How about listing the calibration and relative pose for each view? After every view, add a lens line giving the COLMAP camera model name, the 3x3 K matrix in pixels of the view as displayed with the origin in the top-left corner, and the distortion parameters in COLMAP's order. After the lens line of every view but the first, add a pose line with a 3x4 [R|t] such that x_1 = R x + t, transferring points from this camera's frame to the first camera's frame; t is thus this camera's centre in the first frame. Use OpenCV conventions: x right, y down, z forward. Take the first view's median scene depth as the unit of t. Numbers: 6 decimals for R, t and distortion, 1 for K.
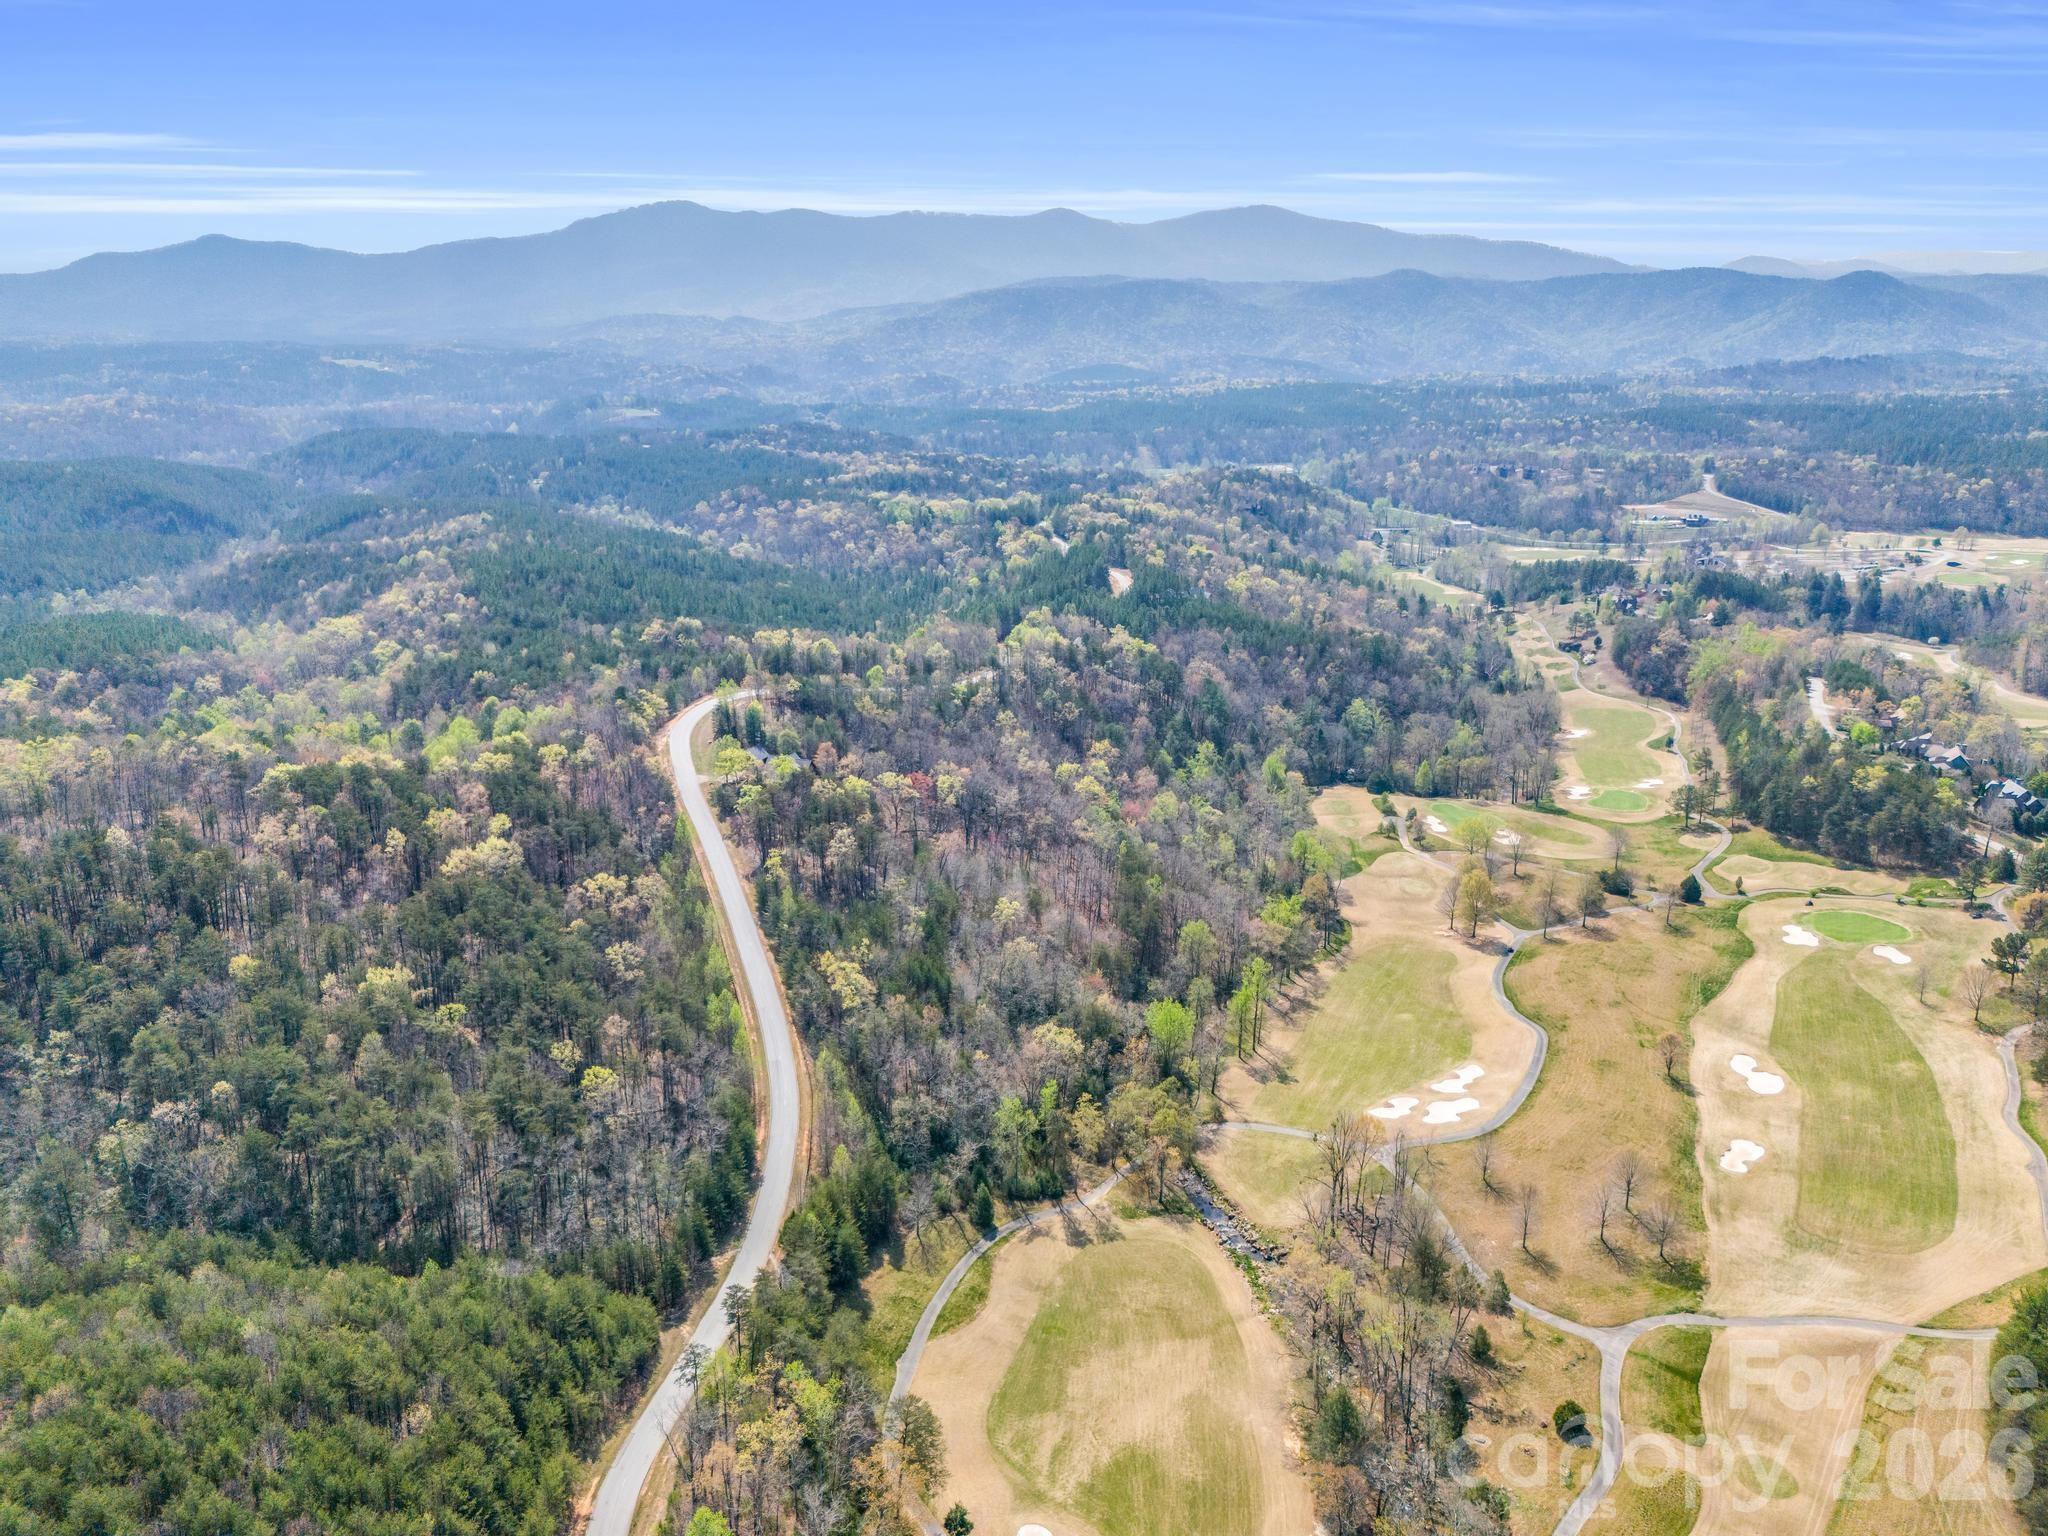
lens RADIAL K [[1504.8, 0, 1028.5], [0, 1504.8, 769.9], [0, 0, 1]] dist [0.066846, -0.060734]
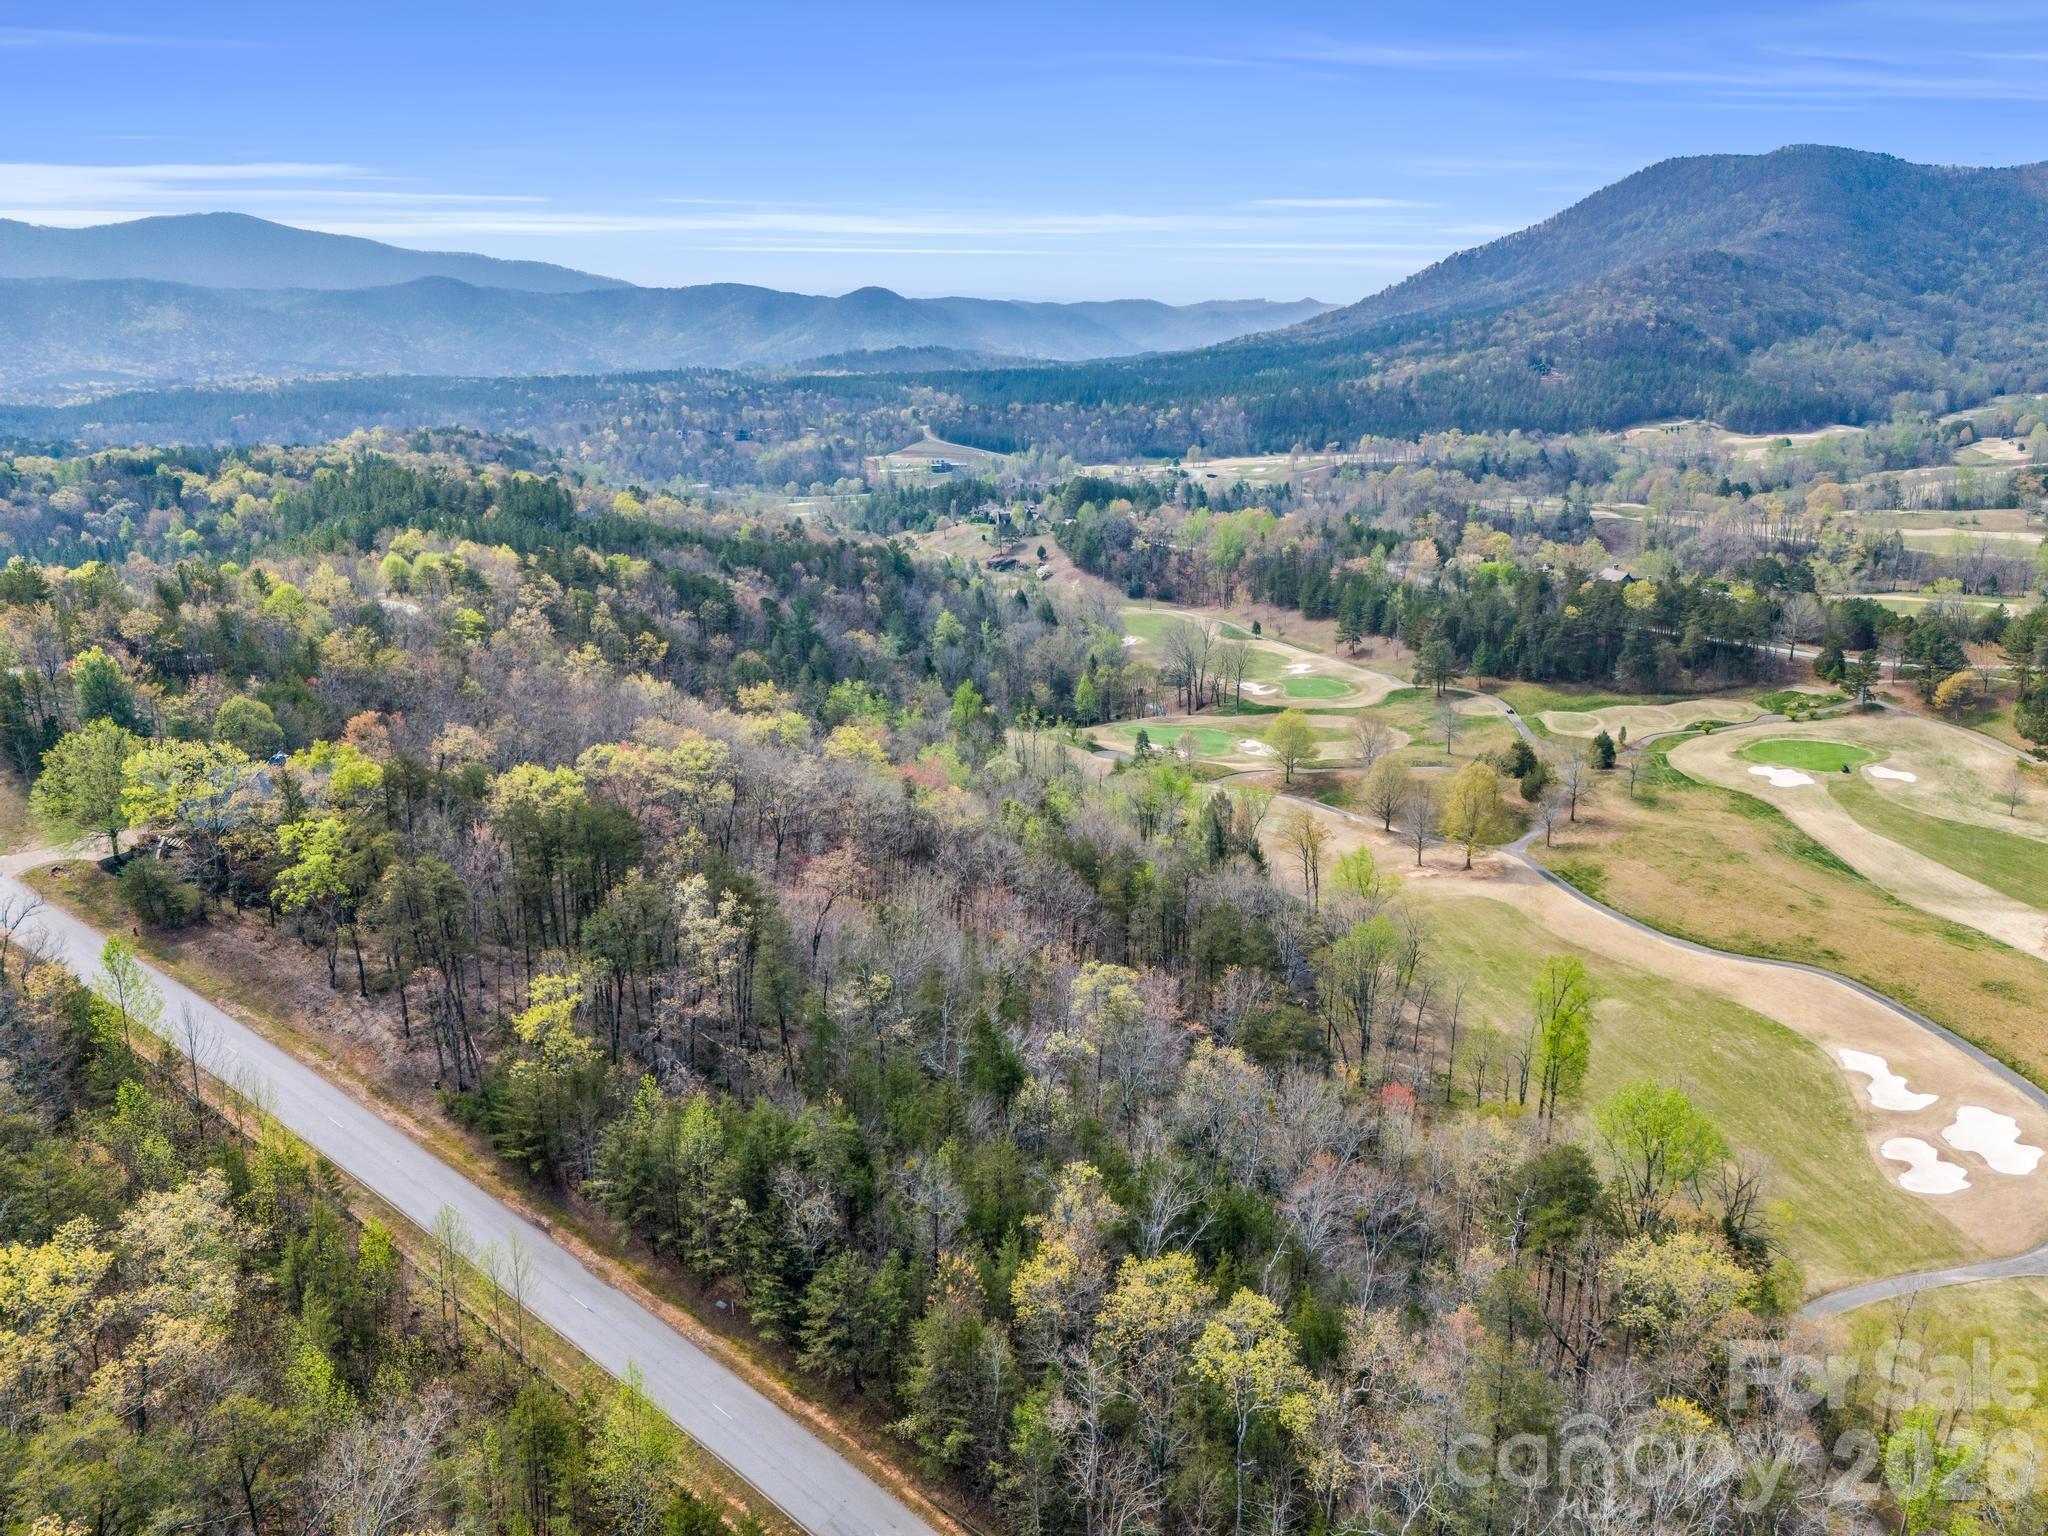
lens RADIAL K [[1504.8, 0, 1029.8], [0, 1504.8, 775.0], [0, 0, 1]] dist [0.066846, -0.060734]
pose [[0.815749, -0.167797, 0.553533, -0.181102], [0.179234, 0.983222, 0.033912, 0.012944], [-0.549936, 0.071549, 0.832137, 0.483000]]
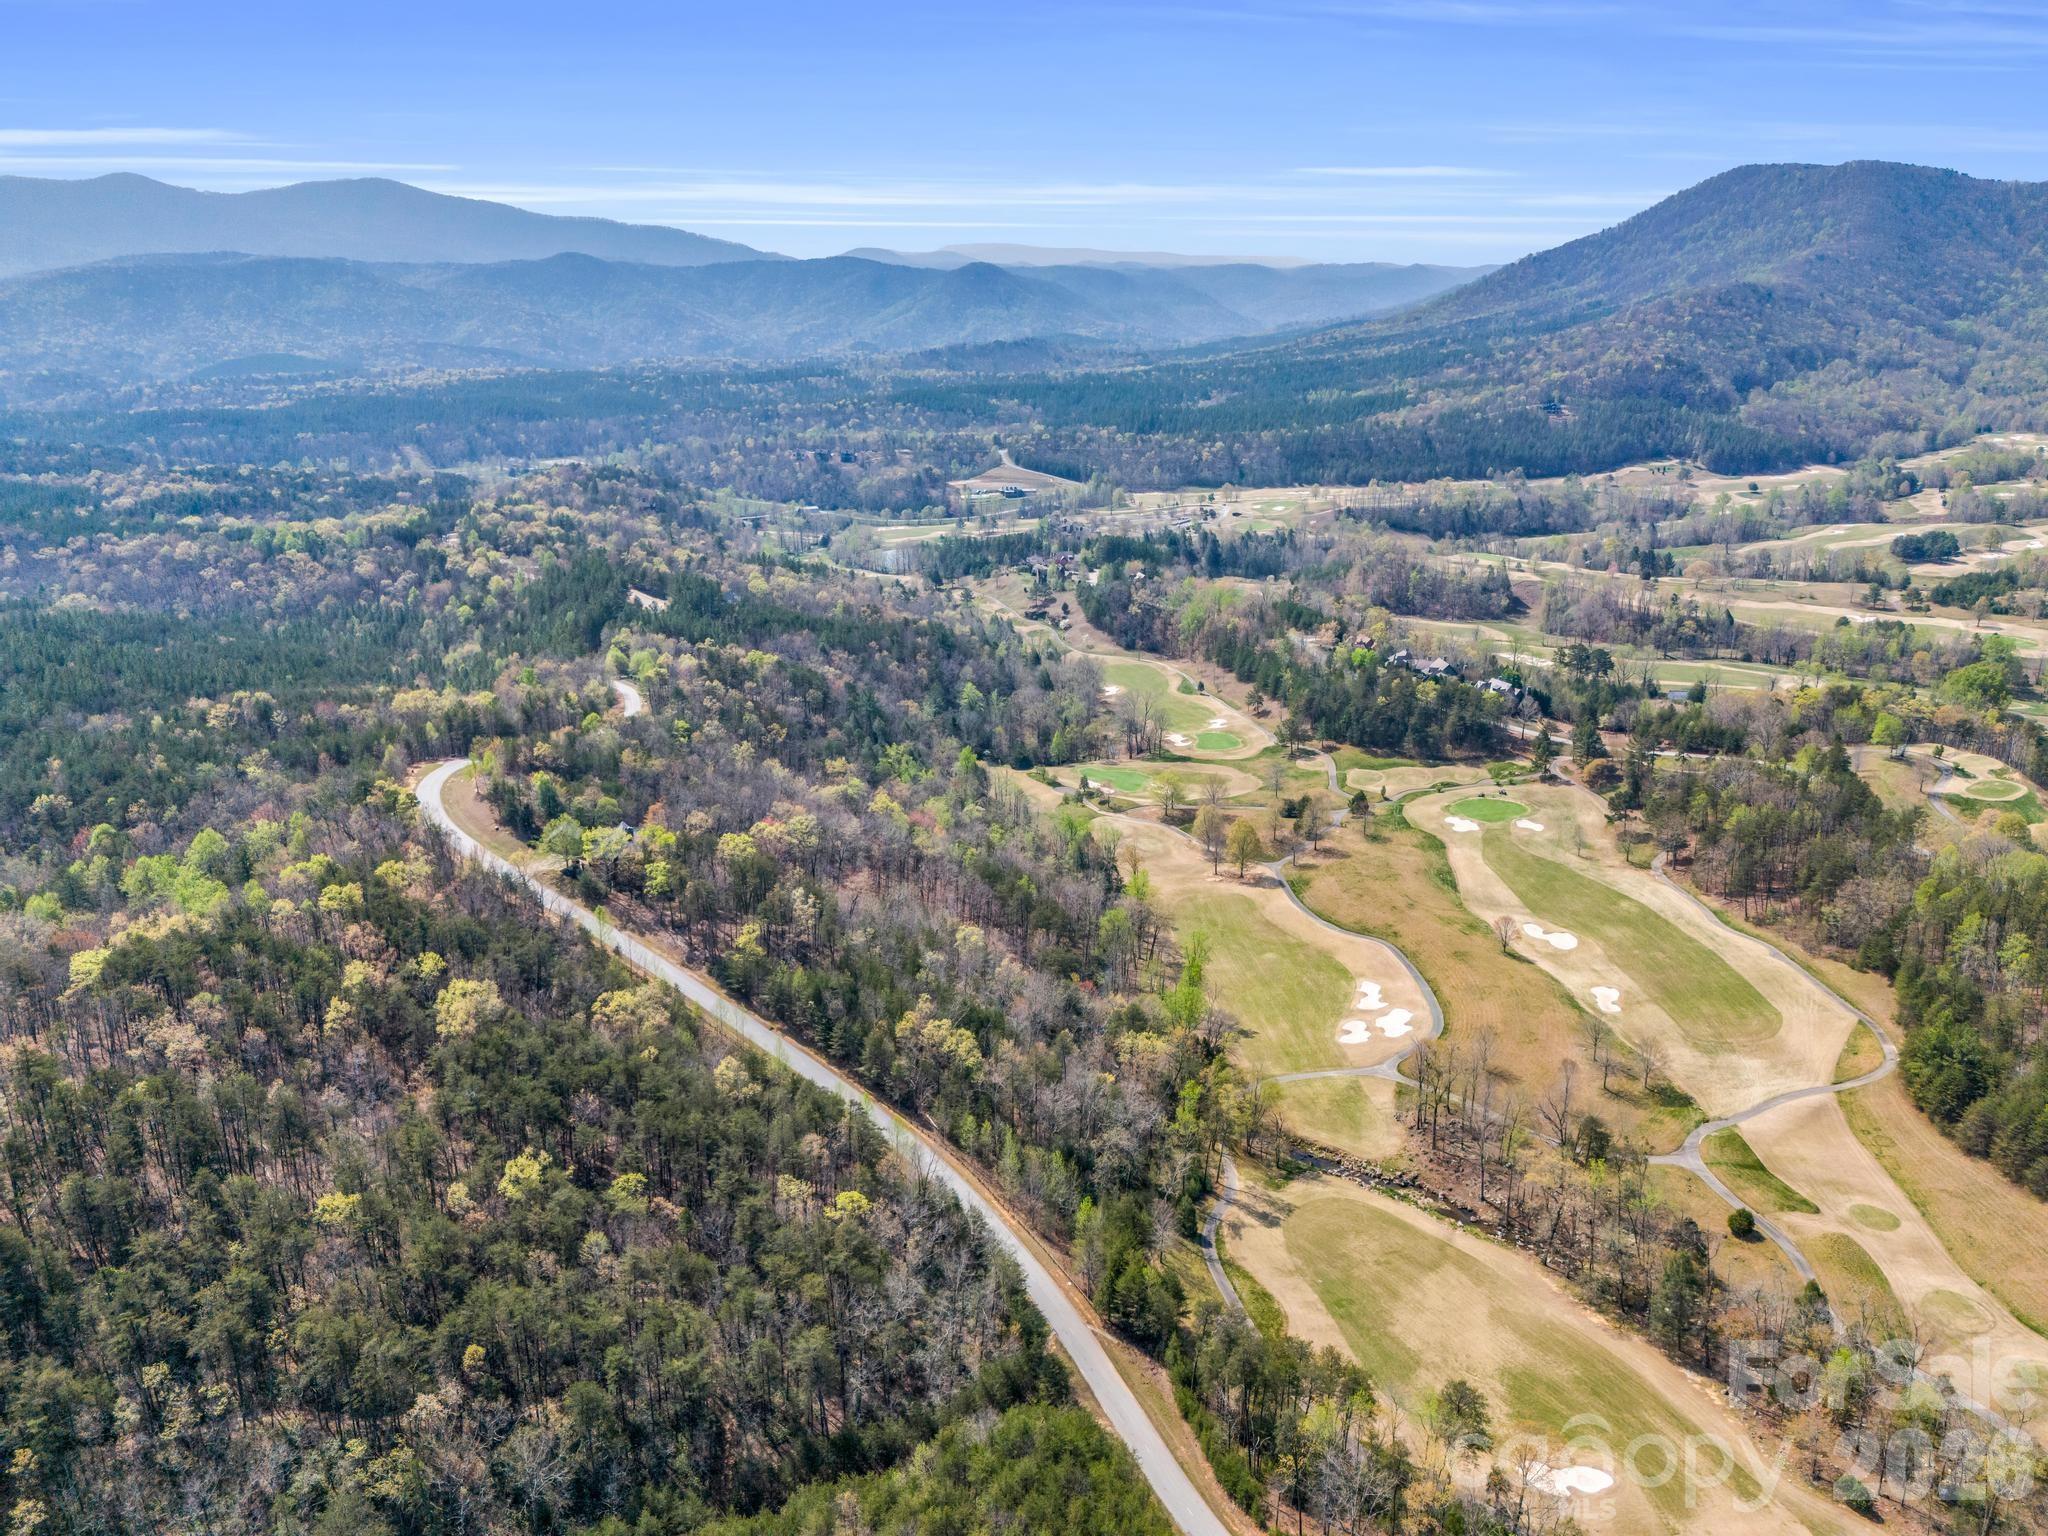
lens RADIAL K [[1504.8, 0, 1029.4], [0, 1504.8, 778.3], [0, 0, 1]] dist [0.066846, -0.060734]
pose [[0.855566, -0.161720, 0.491786, -0.322953], [0.154070, 0.986452, 0.056349, -0.042053], [-0.494236, 0.027560, 0.868891, 0.093800]]
